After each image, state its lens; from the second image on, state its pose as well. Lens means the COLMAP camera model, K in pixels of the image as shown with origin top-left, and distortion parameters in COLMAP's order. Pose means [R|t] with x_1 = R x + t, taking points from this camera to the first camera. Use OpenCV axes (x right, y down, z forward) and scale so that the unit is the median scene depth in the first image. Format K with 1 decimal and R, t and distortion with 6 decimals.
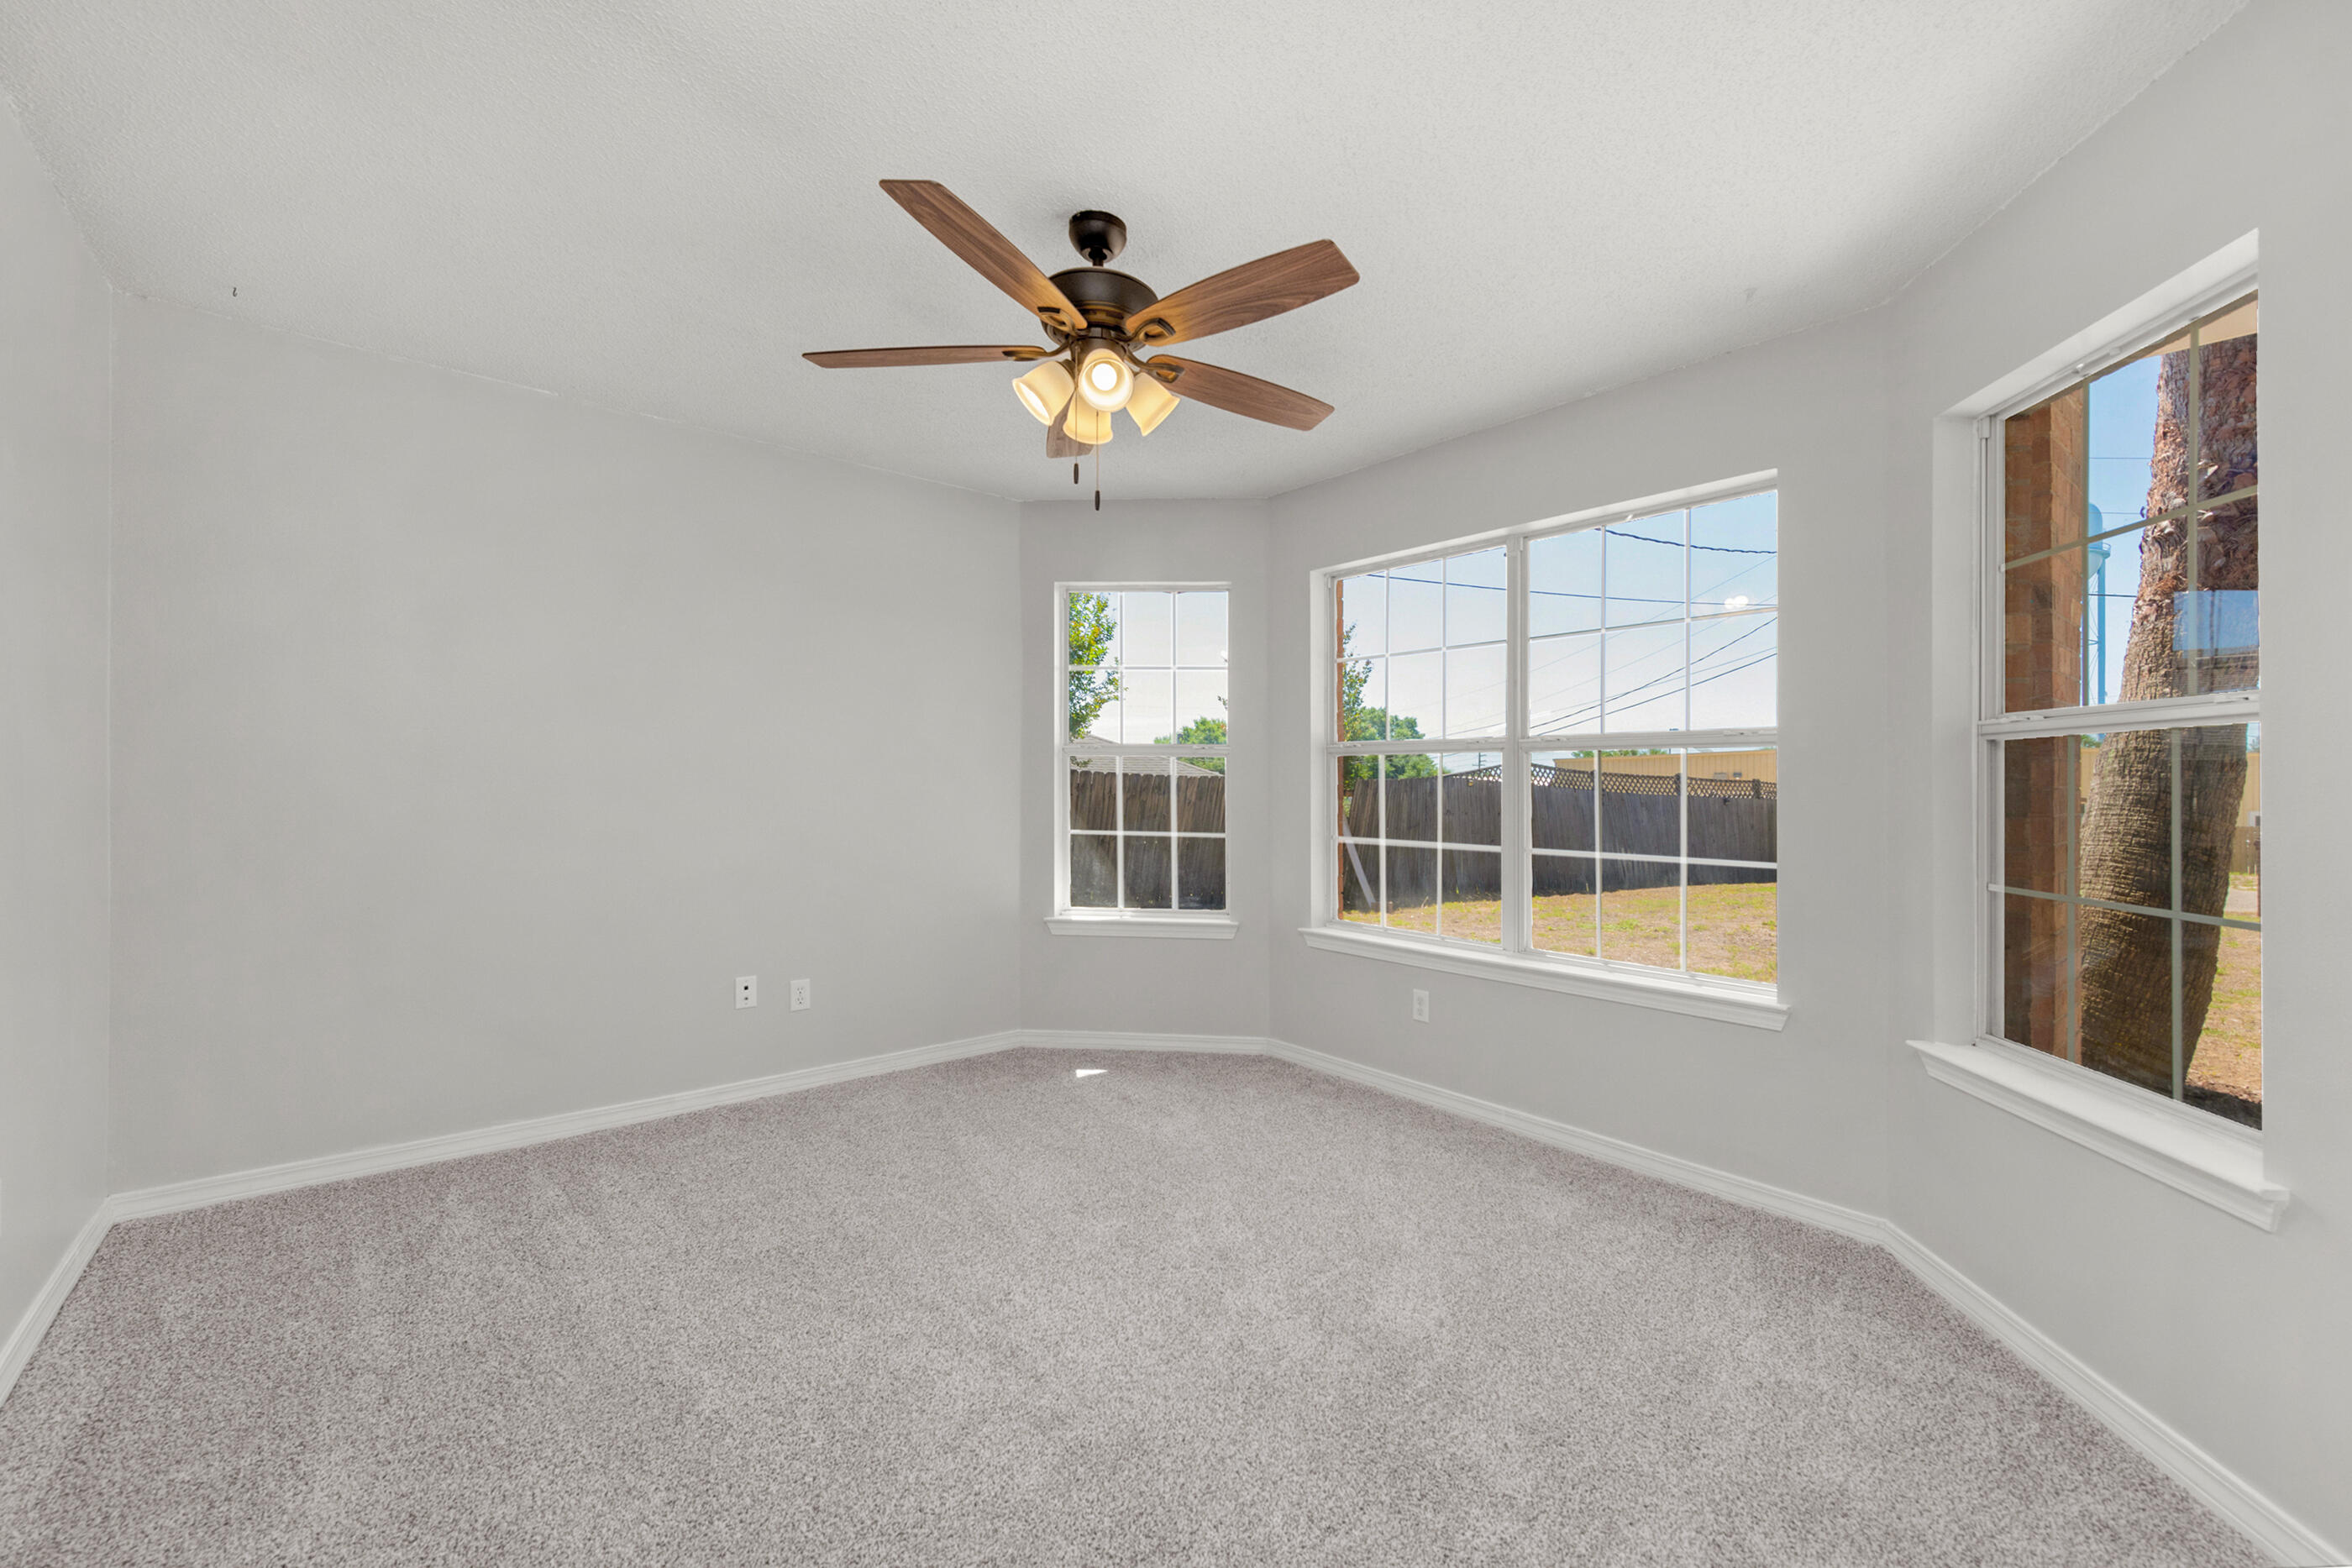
lens RADIAL K [[952.4, 0, 1186.8], [0, 952.4, 793.2], [0, 0, 1]] dist [0.009265, -0.003417]
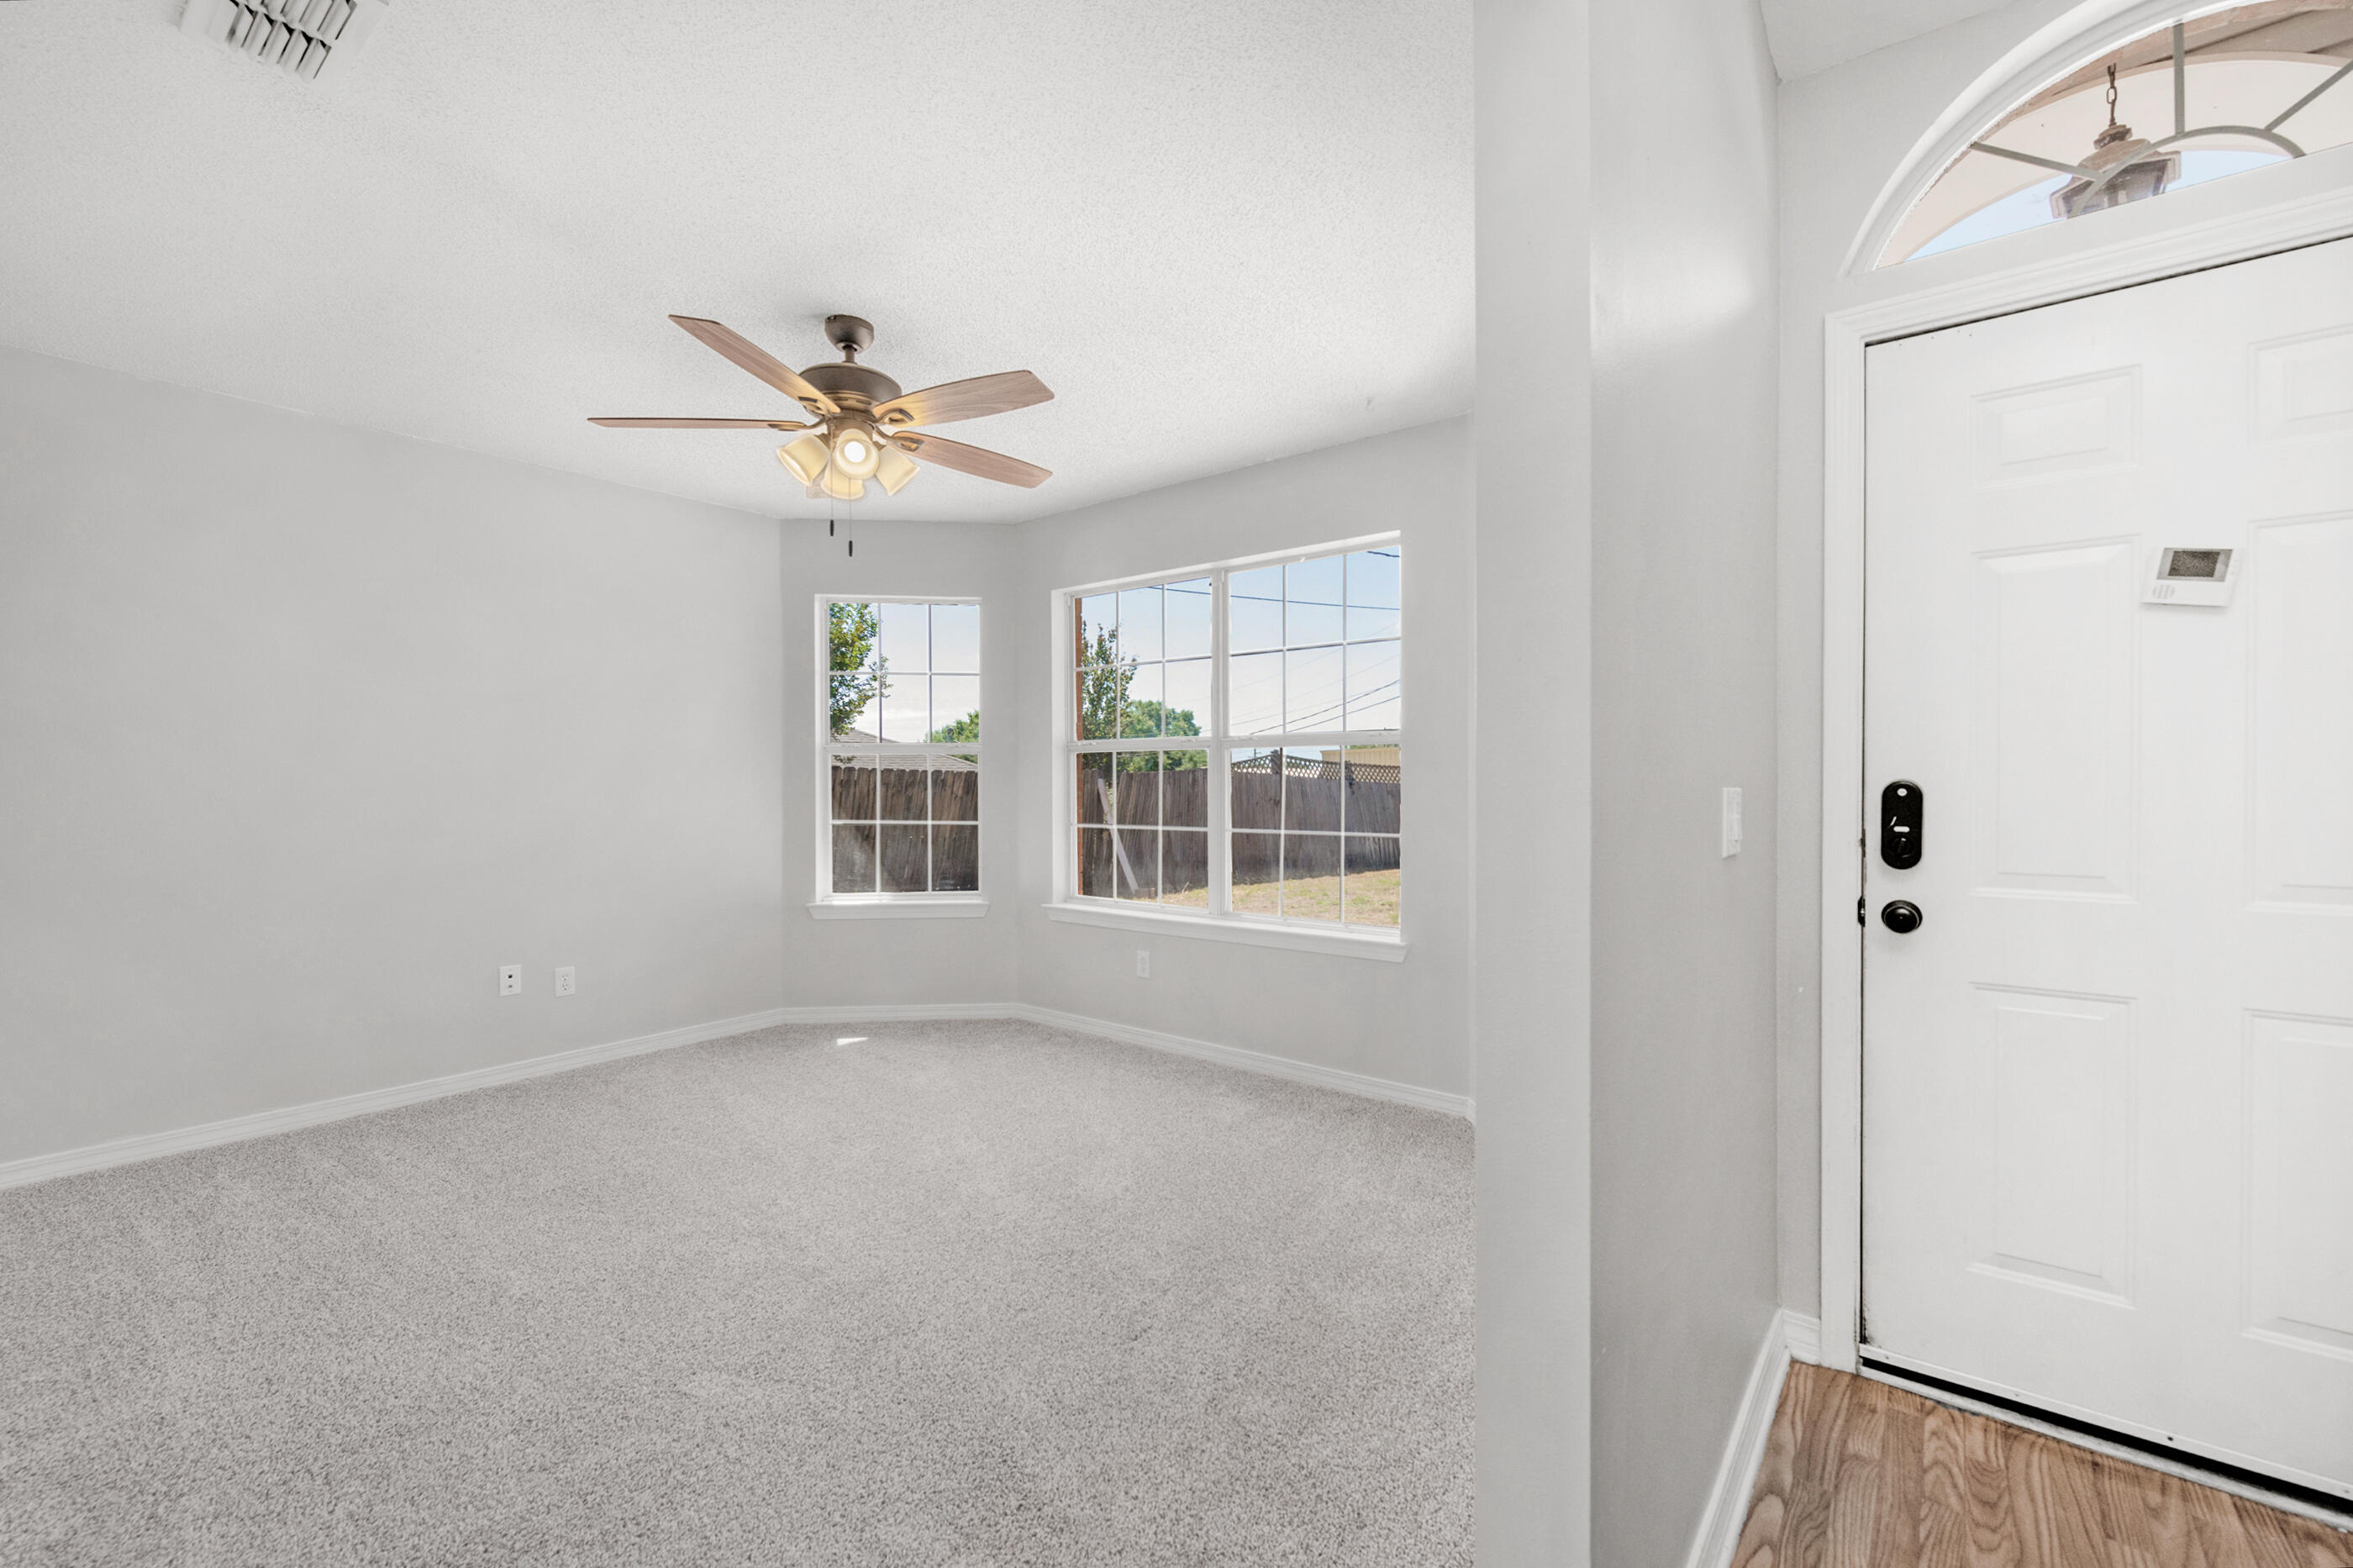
lens RADIAL K [[952.9, 0, 1155.2], [0, 952.9, 759.6], [0, 0, 1]] dist [0.009265, -0.003417]
pose [[0.979662, -0.008483, 0.200477, 0.033561], [0.014142, 0.999540, -0.026812, 0.002035], [-0.200157, 0.029102, 0.979332, -0.217116]]
